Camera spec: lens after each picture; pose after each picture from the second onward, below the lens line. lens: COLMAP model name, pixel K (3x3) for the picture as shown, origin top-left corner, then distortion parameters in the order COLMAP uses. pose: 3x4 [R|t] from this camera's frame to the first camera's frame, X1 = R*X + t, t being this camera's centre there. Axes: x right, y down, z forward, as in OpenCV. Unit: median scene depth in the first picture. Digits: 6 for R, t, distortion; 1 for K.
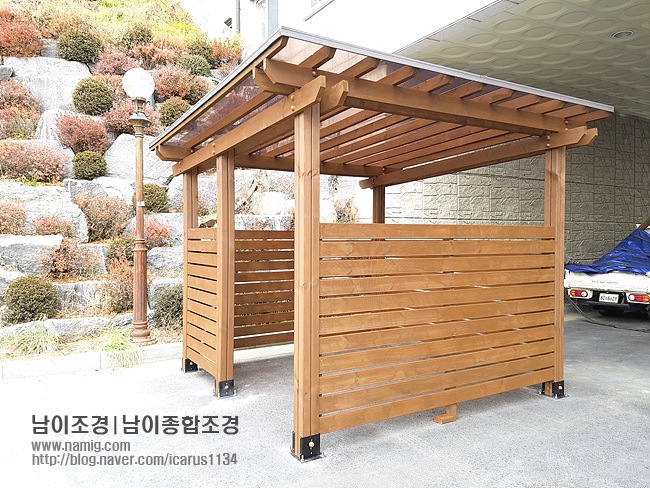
lens RADIAL K [[491.2, 0, 327.3], [0, 491.2, 249.3], [0, 0, 1]] dist [0.098125, -0.138079]
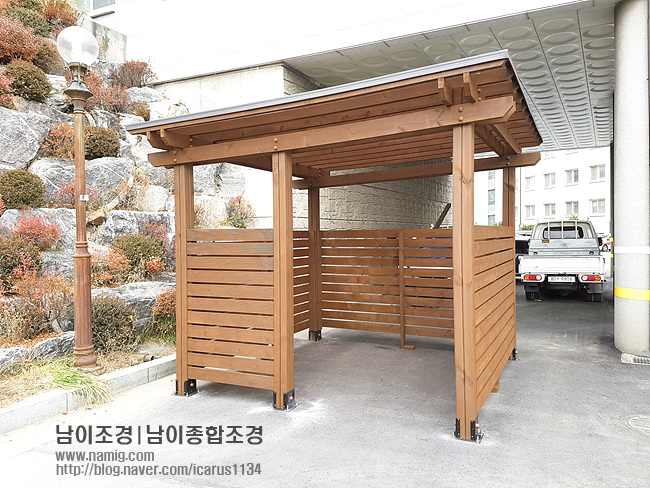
lens RADIAL K [[490.5, 0, 325.0], [0, 490.5, 244.0], [0, 0, 1]] dist [0.107583, -0.139225]
pose [[0.850533, -0.018317, 0.525603, -0.486608], [0.021176, 0.999776, 0.000575, -0.010134], [-0.525496, 0.010641, 0.850730, 0.125995]]
